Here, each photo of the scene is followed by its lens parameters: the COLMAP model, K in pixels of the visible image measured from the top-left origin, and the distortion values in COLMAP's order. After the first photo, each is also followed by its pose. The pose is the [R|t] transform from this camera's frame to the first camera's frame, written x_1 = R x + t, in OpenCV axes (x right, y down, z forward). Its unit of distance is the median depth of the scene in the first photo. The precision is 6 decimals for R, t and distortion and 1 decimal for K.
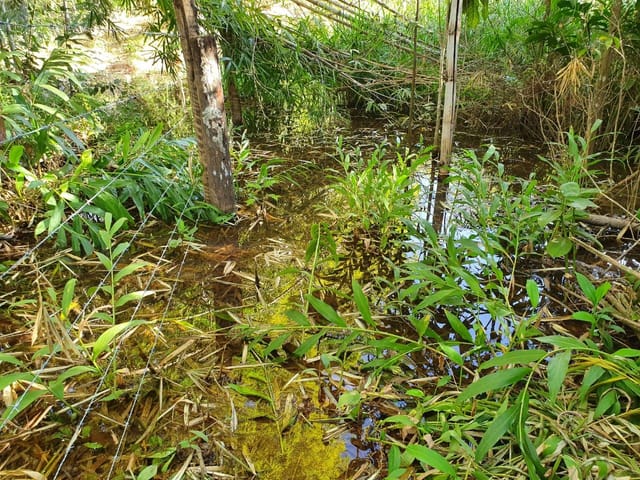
lens RADIAL K [[516.3, 0, 331.2], [0, 516.3, 242.3], [0, 0, 1]] dist [0.035981, -0.010158]
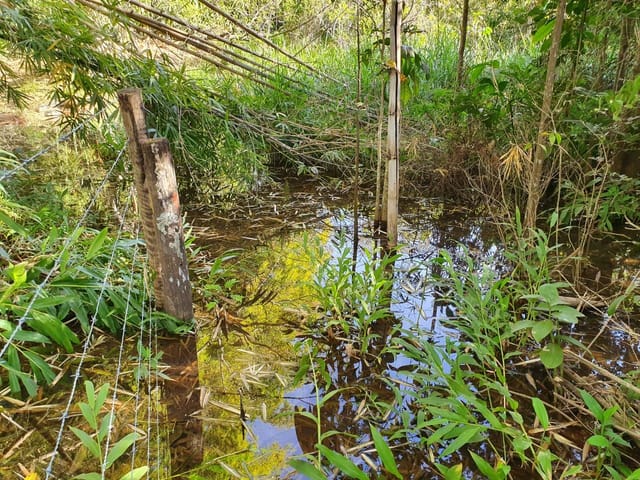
lens RADIAL K [[516.3, 0, 331.2], [0, 516.3, 242.3], [0, 0, 1]] dist [0.035981, -0.010158]
pose [[0.982128, -0.061651, 0.177833, -0.104747], [0.072173, 0.995966, -0.053315, -0.129866], [-0.173829, 0.065197, 0.982615, 0.040543]]
